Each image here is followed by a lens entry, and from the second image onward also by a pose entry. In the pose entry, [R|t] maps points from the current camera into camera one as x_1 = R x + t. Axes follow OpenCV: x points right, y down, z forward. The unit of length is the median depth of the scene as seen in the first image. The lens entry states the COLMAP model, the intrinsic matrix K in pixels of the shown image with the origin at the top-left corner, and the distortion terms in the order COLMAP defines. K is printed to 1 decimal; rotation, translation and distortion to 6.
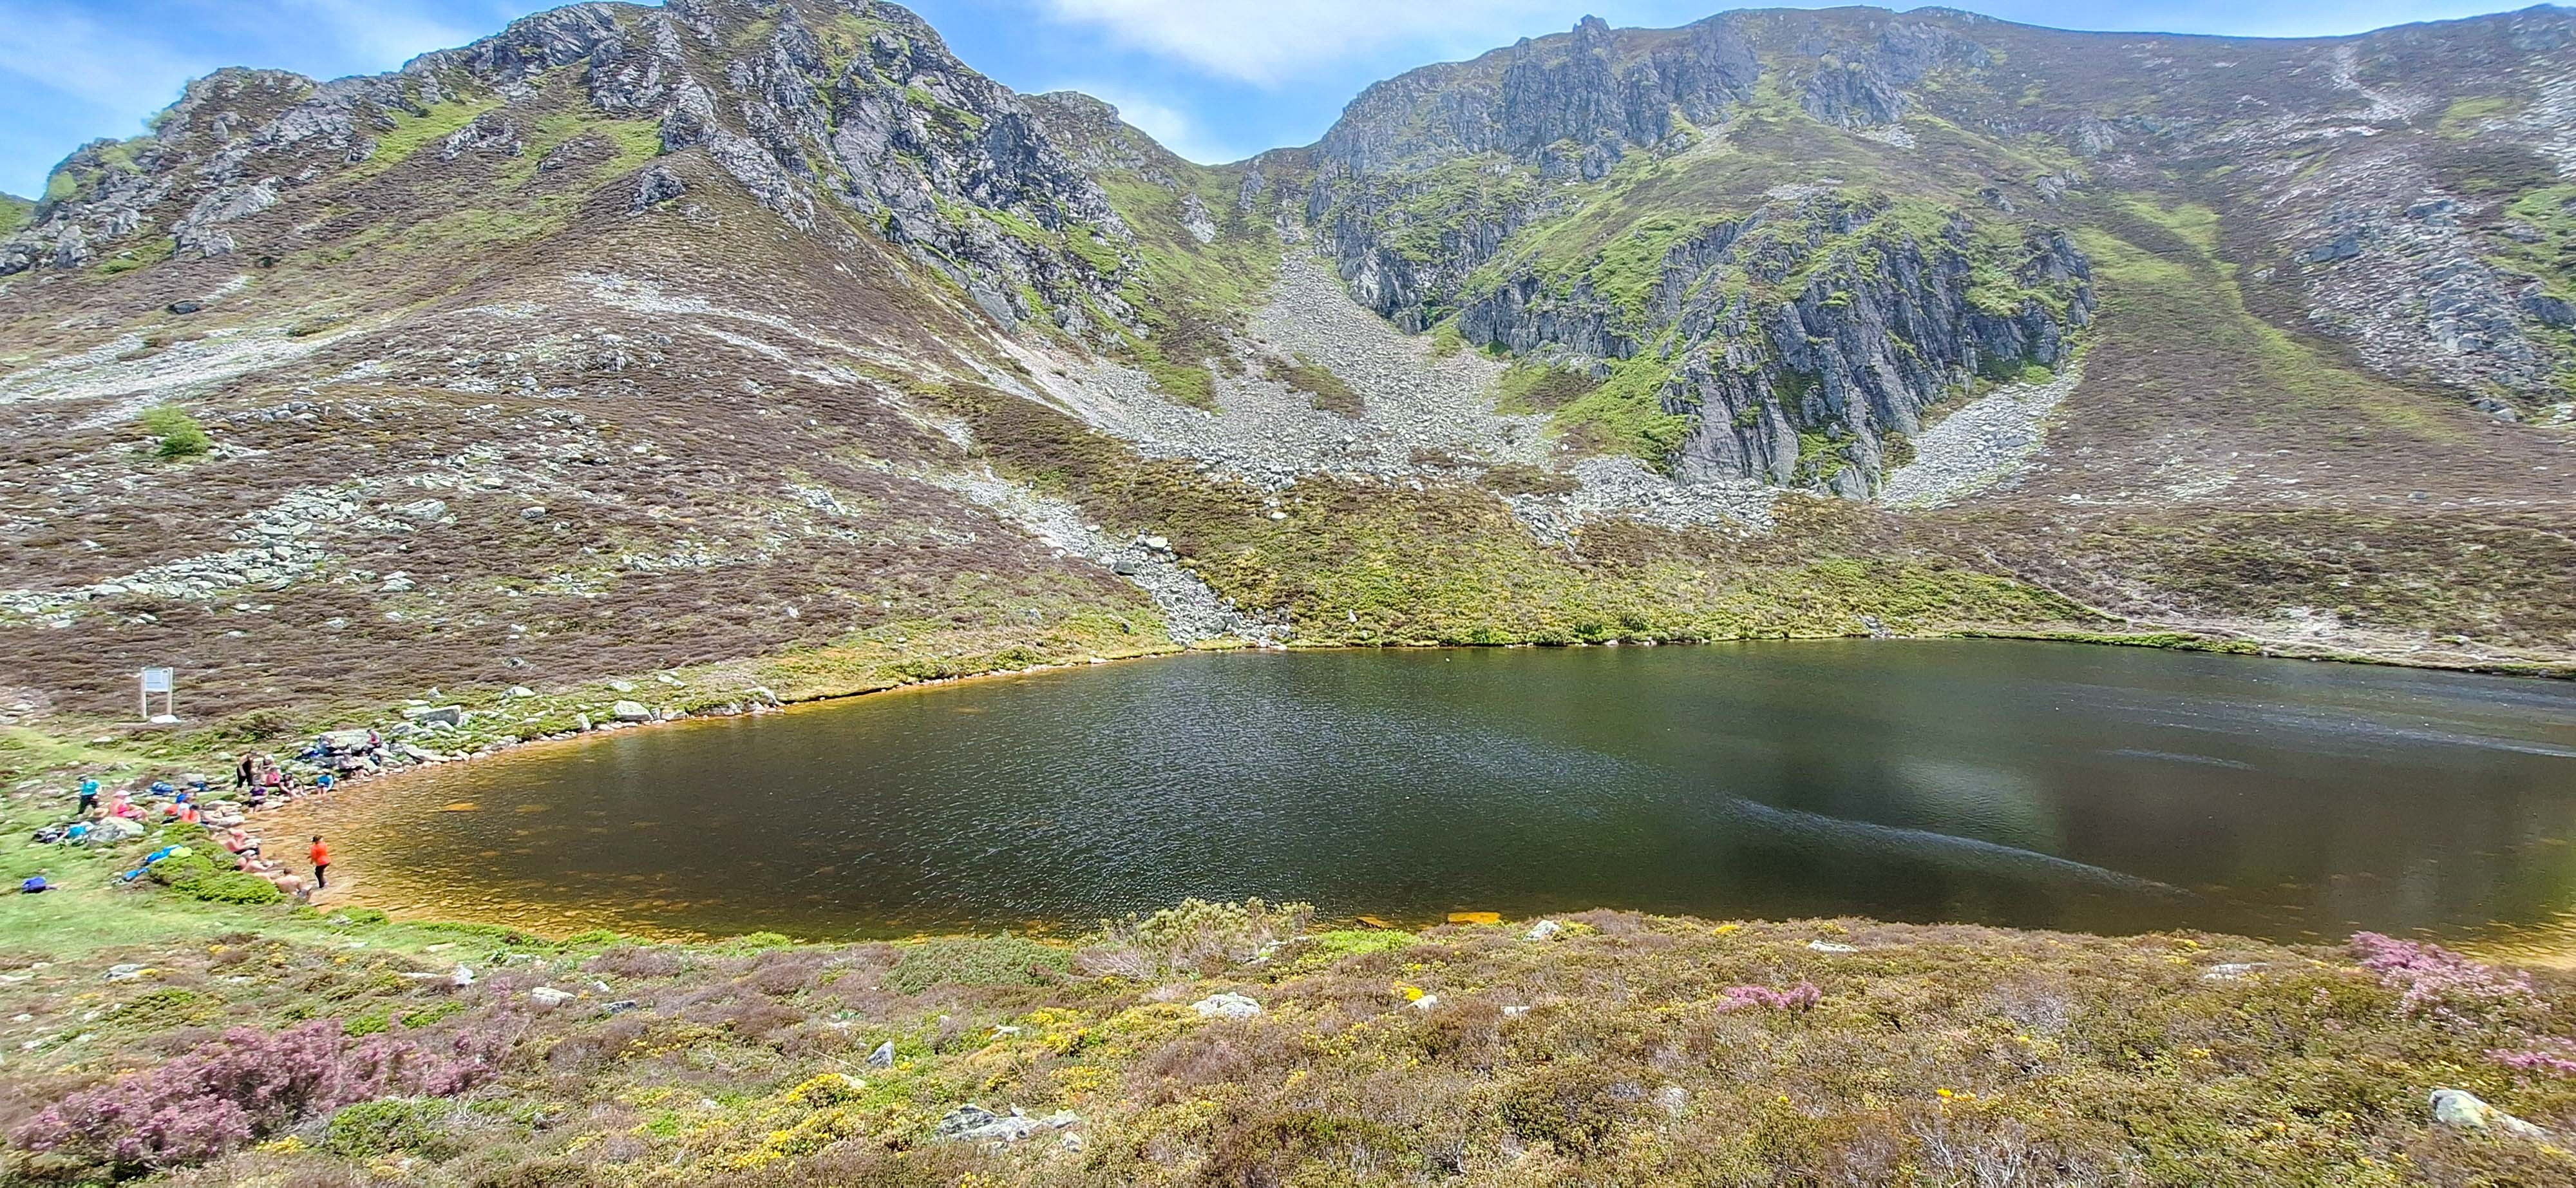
lens RADIAL K [[1058.7, 0, 1328.9], [0, 1058.7, 597.4], [0, 0, 1]] dist [0.000171, 0.000903]
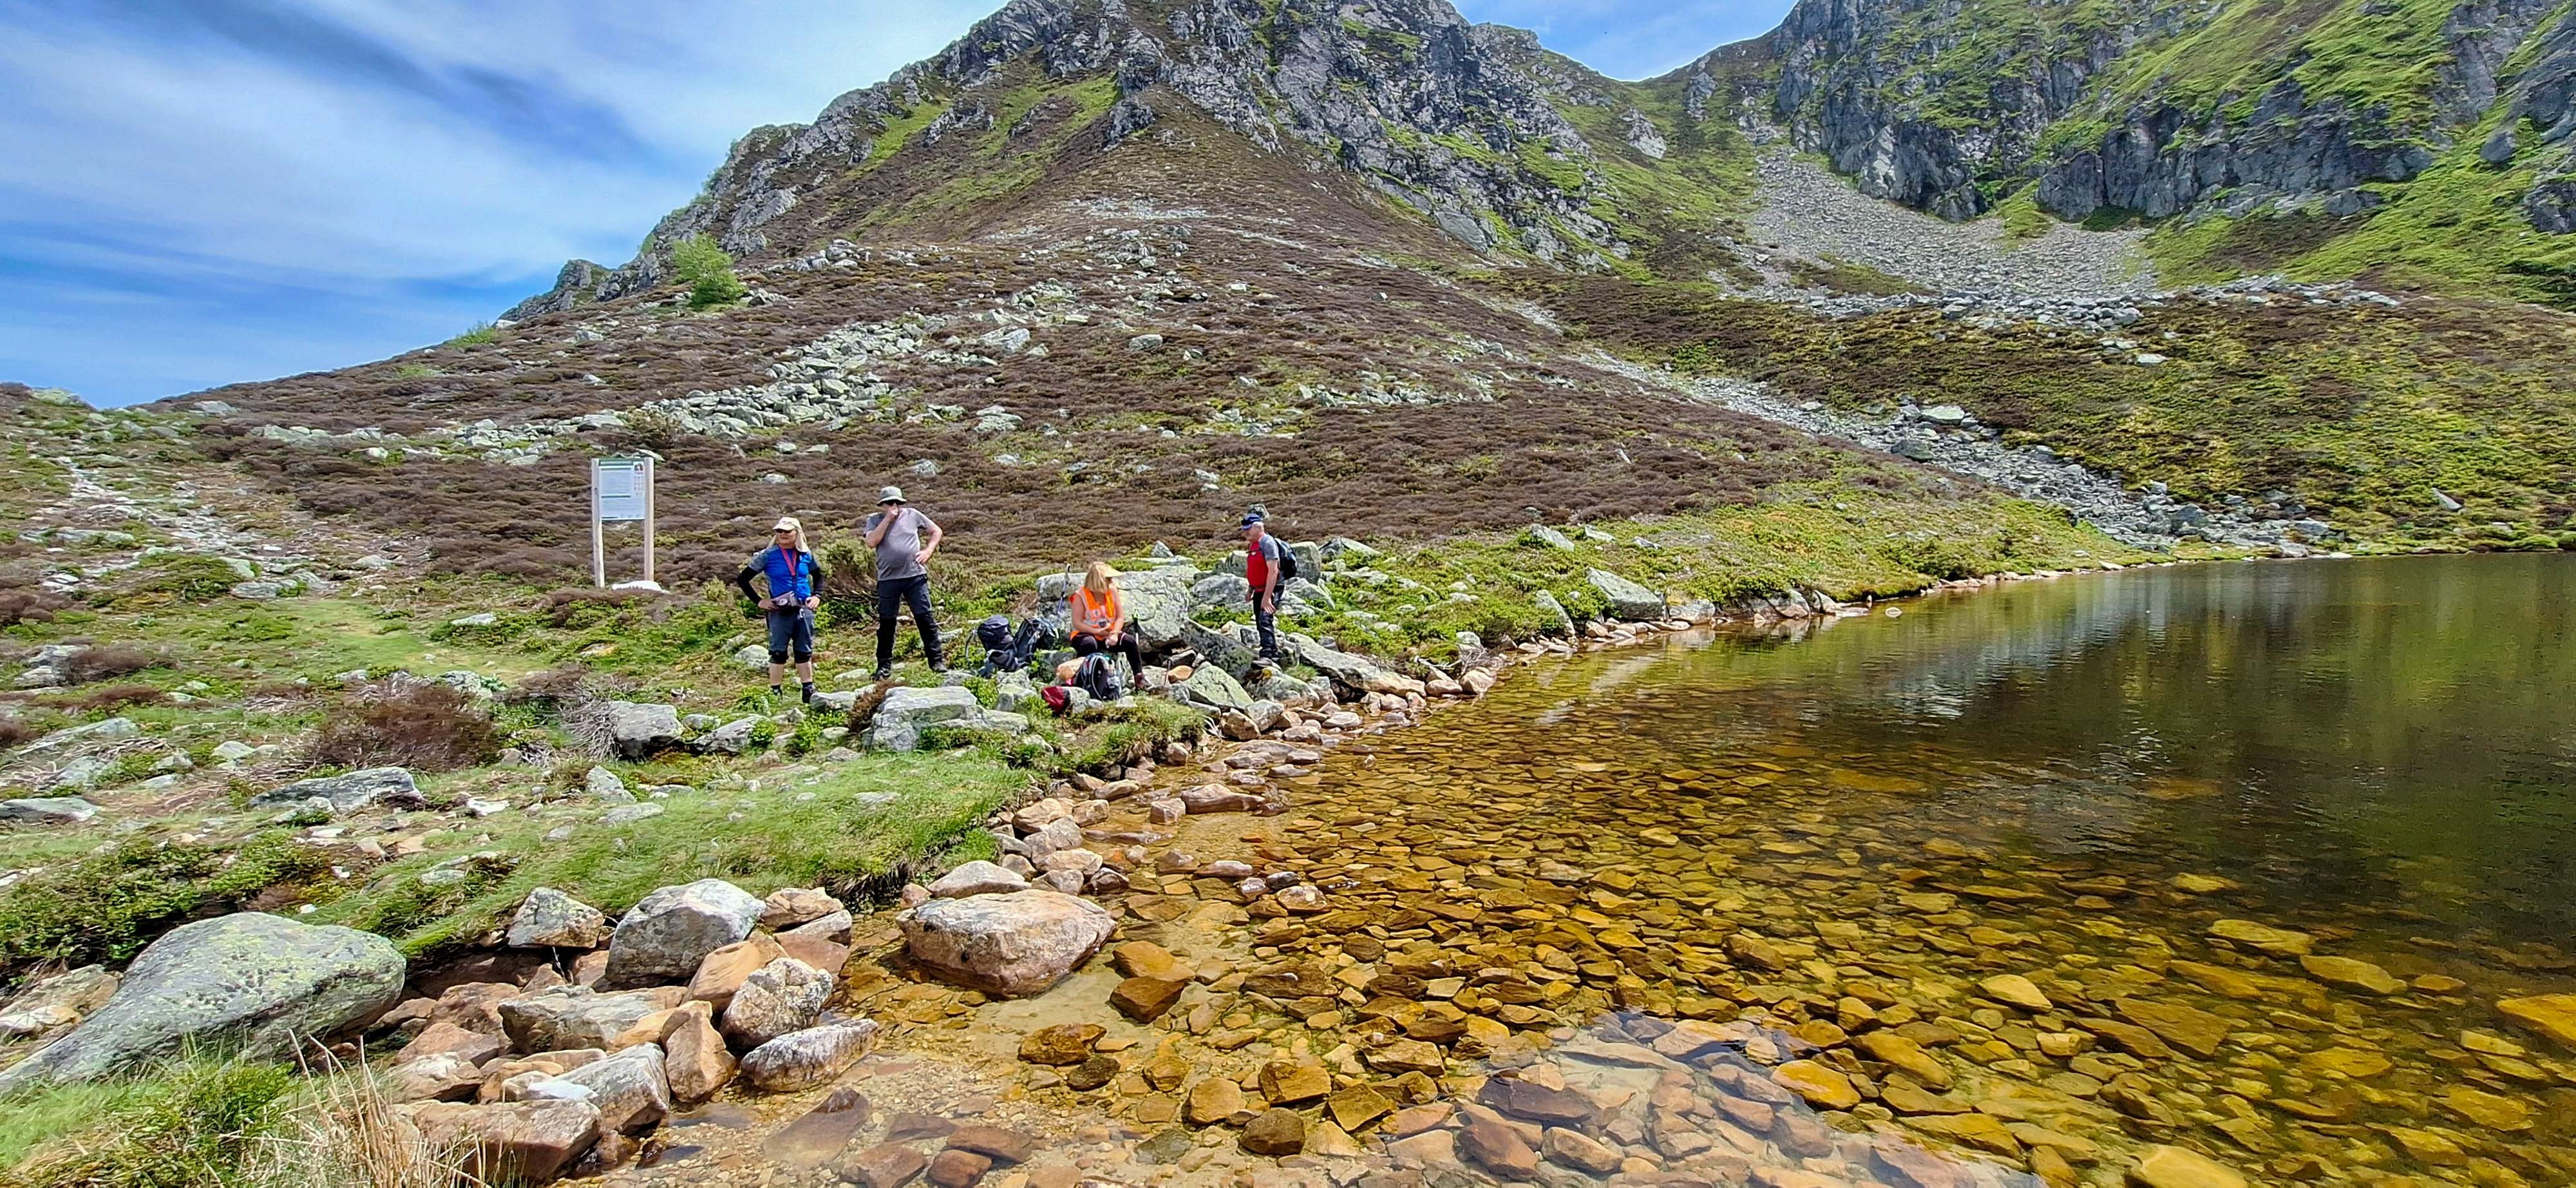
lens RADIAL K [[1058.7, 0, 1283.8], [0, 1058.7, 604.4], [0, 0, 1]] dist [0.000171, 0.000903]
pose [[0.937823, -0.033092, -0.345533, -0.186791], [0.030135, 0.999449, -0.013928, 0.032870], [0.345803, 0.002649, 0.938303, 0.179979]]
